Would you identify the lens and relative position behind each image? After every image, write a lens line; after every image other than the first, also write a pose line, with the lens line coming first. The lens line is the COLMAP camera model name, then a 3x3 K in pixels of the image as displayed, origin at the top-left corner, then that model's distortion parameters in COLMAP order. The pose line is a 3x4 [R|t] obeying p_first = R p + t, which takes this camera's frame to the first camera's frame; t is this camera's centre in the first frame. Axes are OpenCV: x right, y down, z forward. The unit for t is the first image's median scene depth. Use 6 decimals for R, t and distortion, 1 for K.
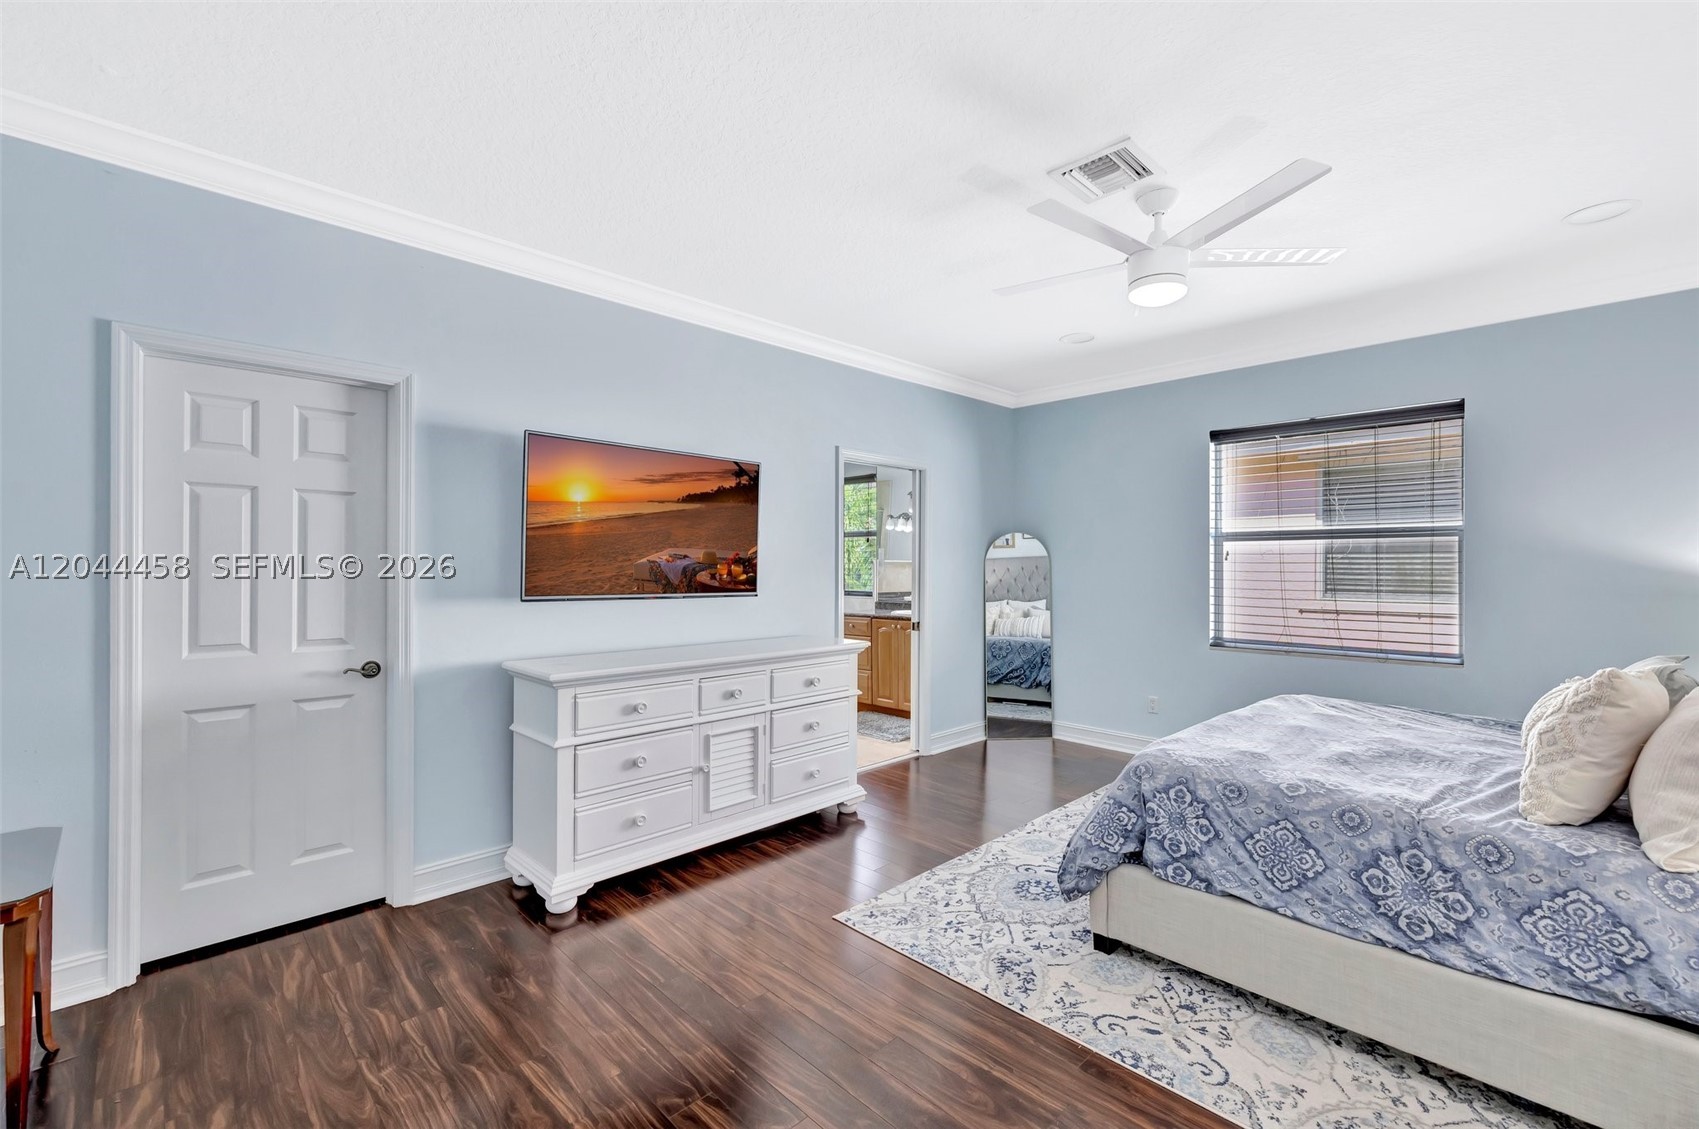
lens RADIAL K [[722.1, 0, 848.9], [0, 722.1, 572.4], [0, 0, 1]] dist [-0.000828, 0.000618]
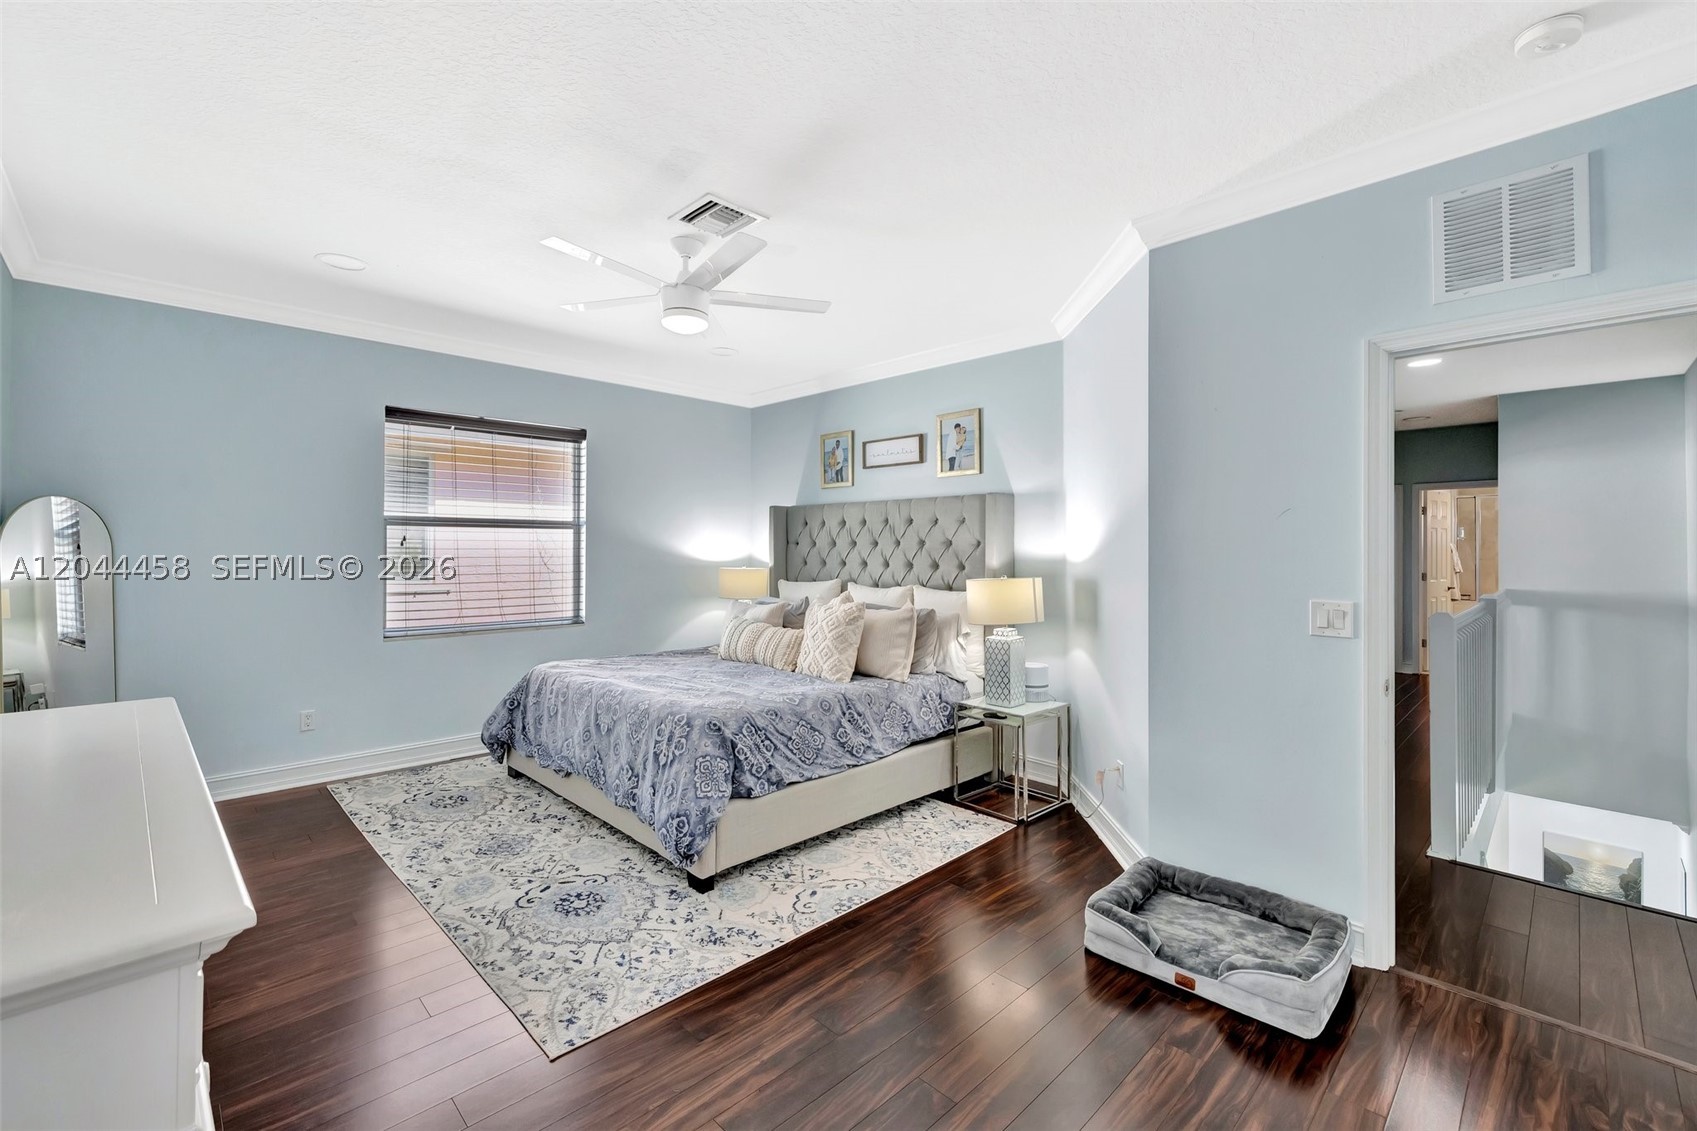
lens RADIAL K [[714.4, 0, 845.0], [0, 714.4, 549.0], [0, 0, 1]] dist [0.000170, 0.000102]
pose [[-0.000635, -0.002565, 0.999997, -0.879159], [0.005868, 0.999979, 0.002568, -0.022747], [-0.999983, 0.005870, -0.000620, 0.875194]]
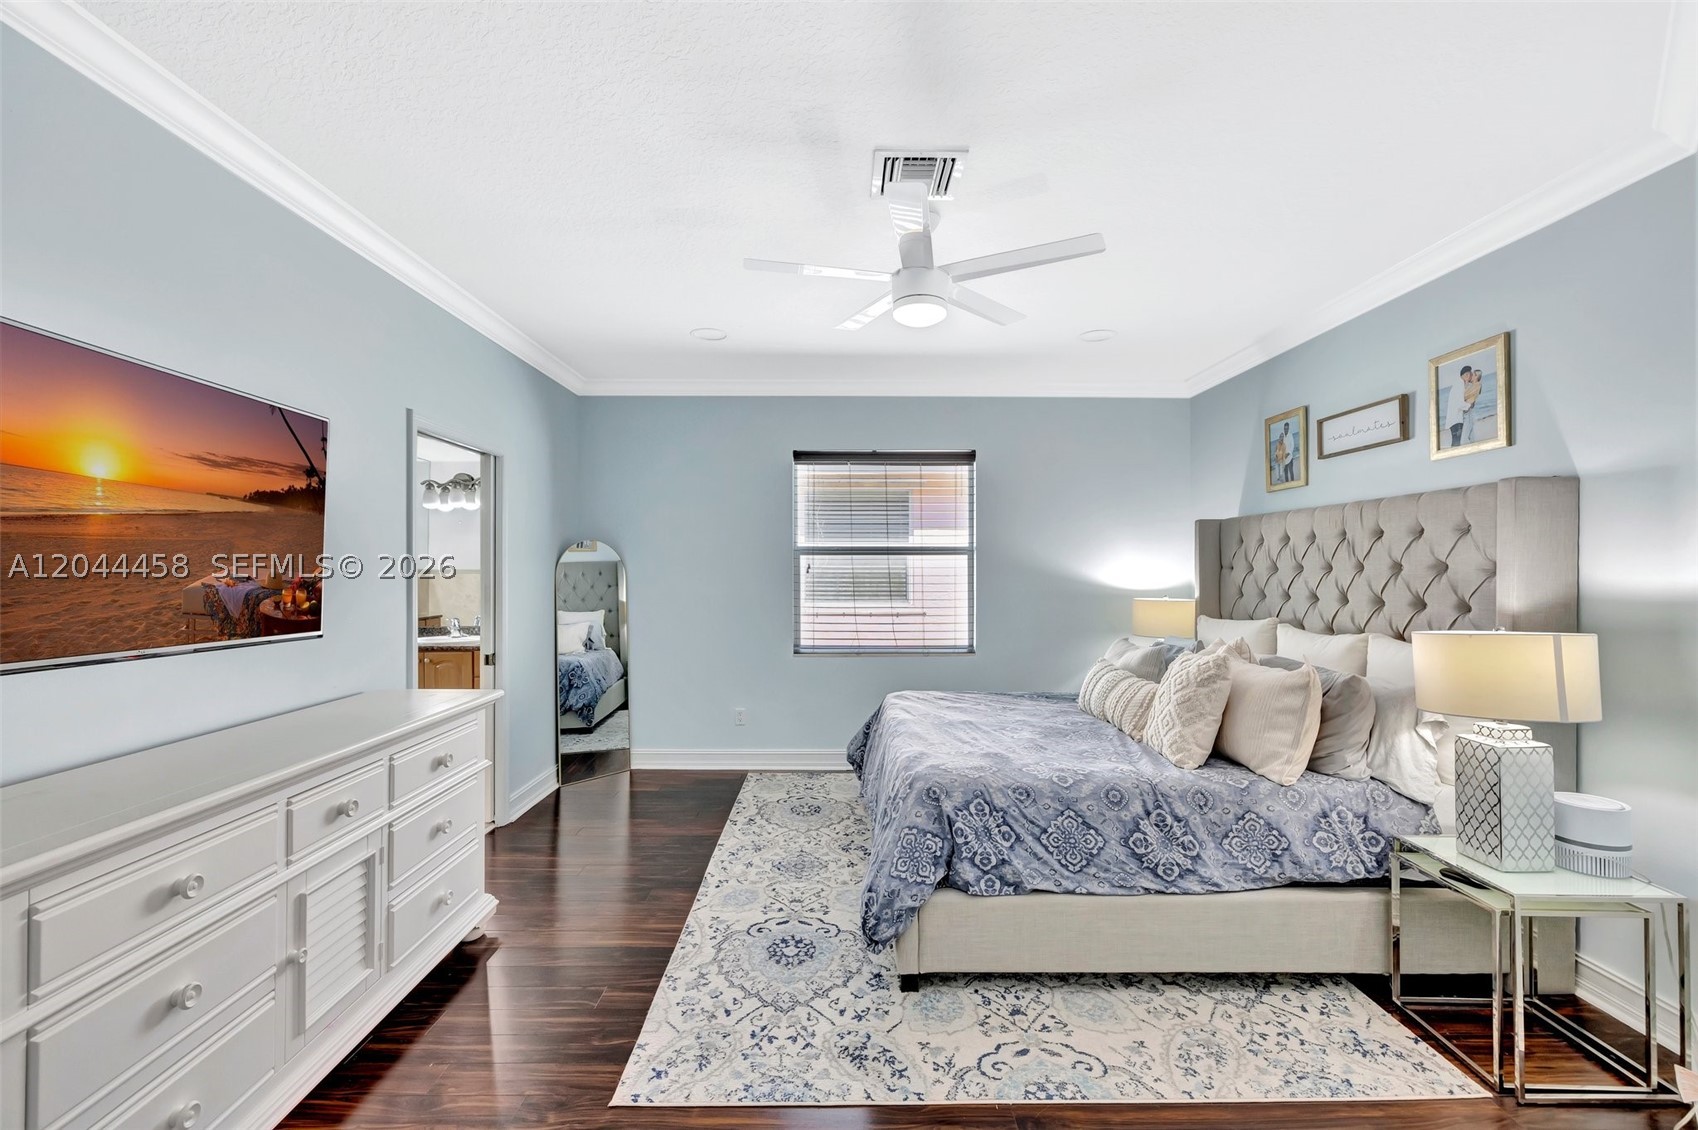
lens RADIAL K [[721.7, 0, 848.4], [0, 721.7, 572.9], [0, 0, 1]] dist [-0.000828, 0.000618]
pose [[0.693875, -0.004143, 0.720083, -0.436418], [0.007740, 0.999969, -0.001706, -0.028826], [-0.720053, 0.006757, 0.693886, 0.442650]]
